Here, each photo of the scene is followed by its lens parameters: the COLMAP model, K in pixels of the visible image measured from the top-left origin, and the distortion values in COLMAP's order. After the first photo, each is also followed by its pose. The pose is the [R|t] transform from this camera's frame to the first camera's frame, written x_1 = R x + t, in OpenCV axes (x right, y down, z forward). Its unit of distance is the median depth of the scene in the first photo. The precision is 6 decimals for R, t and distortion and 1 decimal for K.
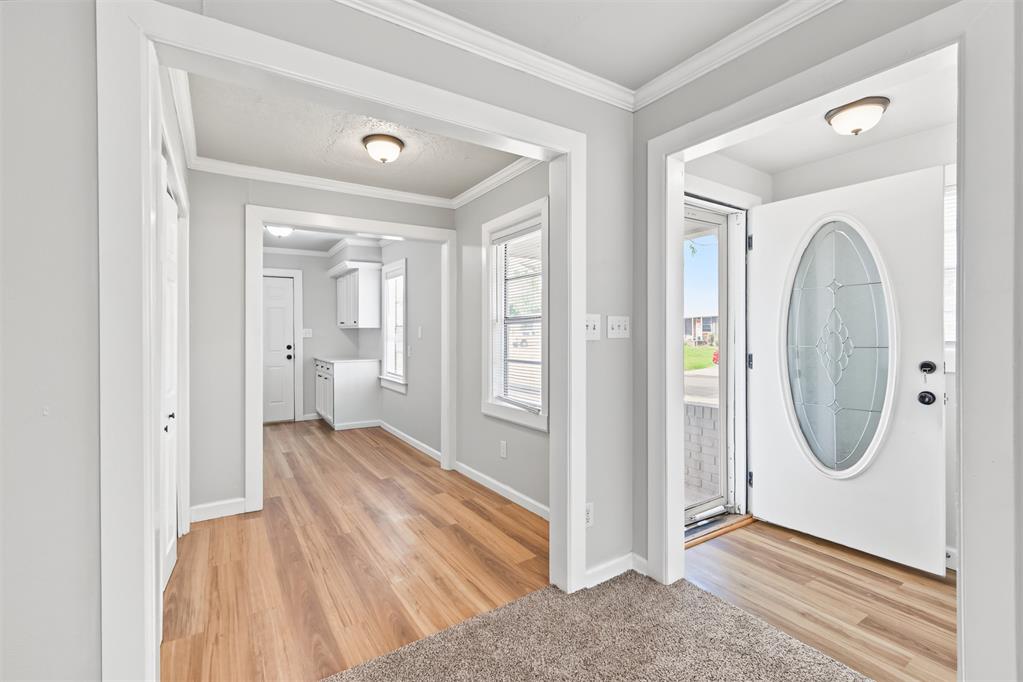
lens RADIAL K [[447.5, 0, 511.5], [0, 447.5, 341.0], [0, 0, 1]] dist [-0.000811, -0.000204]
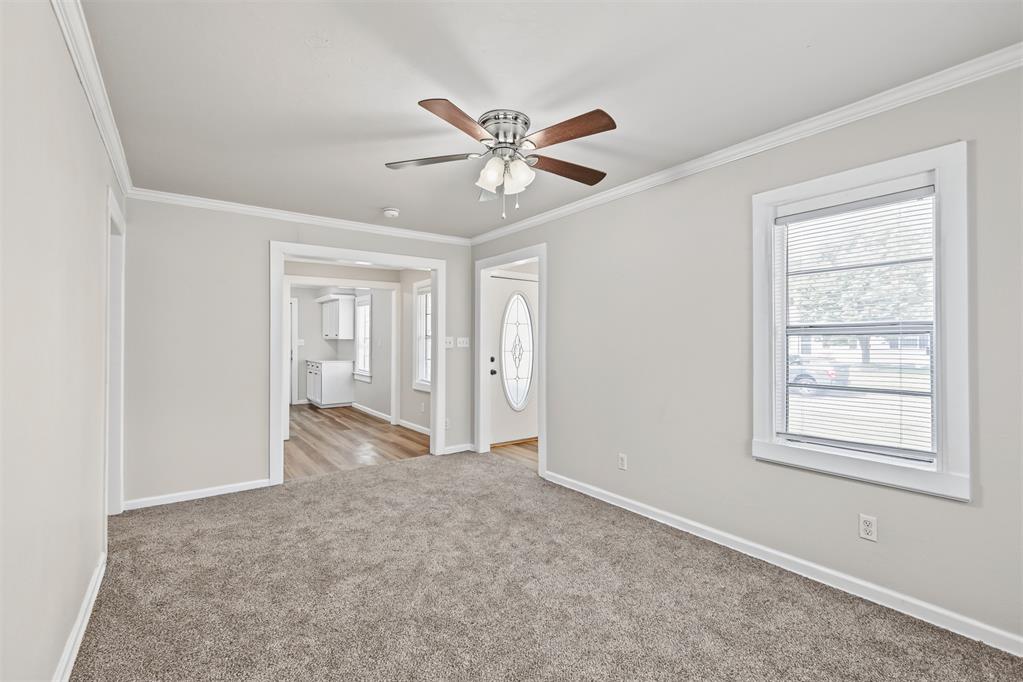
lens RADIAL K [[447.5, 0, 511.5], [0, 447.5, 341.0], [0, 0, 1]] dist [-0.000811, -0.000204]
pose [[0.998297, 0.002591, 0.058286, 0.150637], [-0.001644, 0.999866, -0.016280, -0.000590], [-0.058320, 0.016156, 0.998167, -0.542696]]
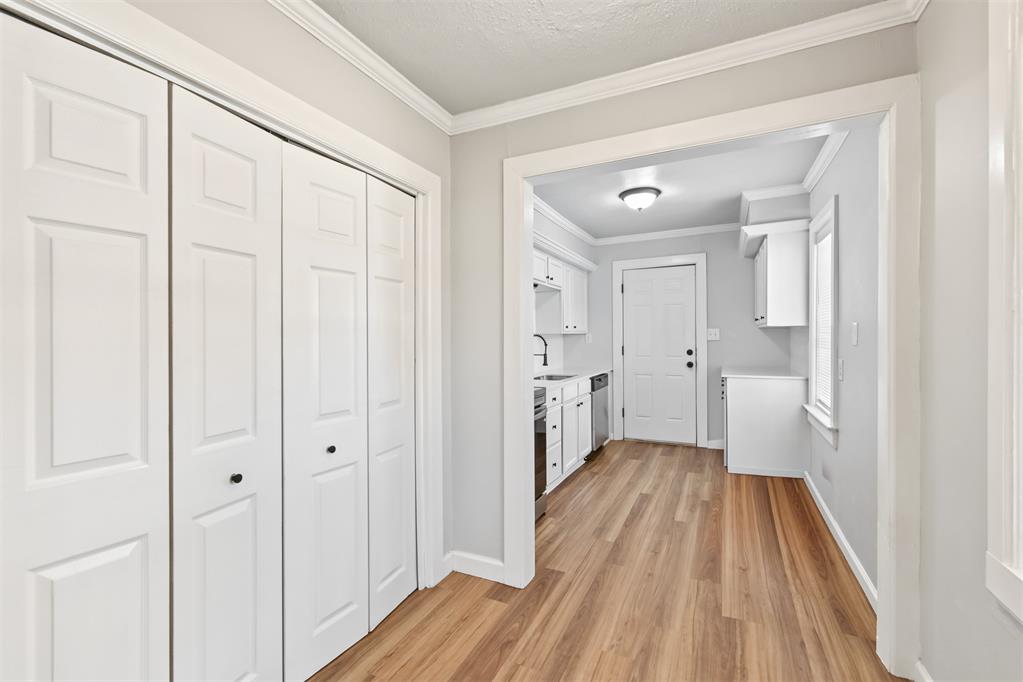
lens RADIAL K [[447.5, 0, 511.5], [0, 447.5, 341.0], [0, 0, 1]] dist [-0.000811, -0.000204]
pose [[0.521708, 0.009408, -0.853072, 0.017645], [-0.007540, 0.999951, 0.006417, -0.010489], [0.853091, 0.003084, 0.521753, 0.371069]]
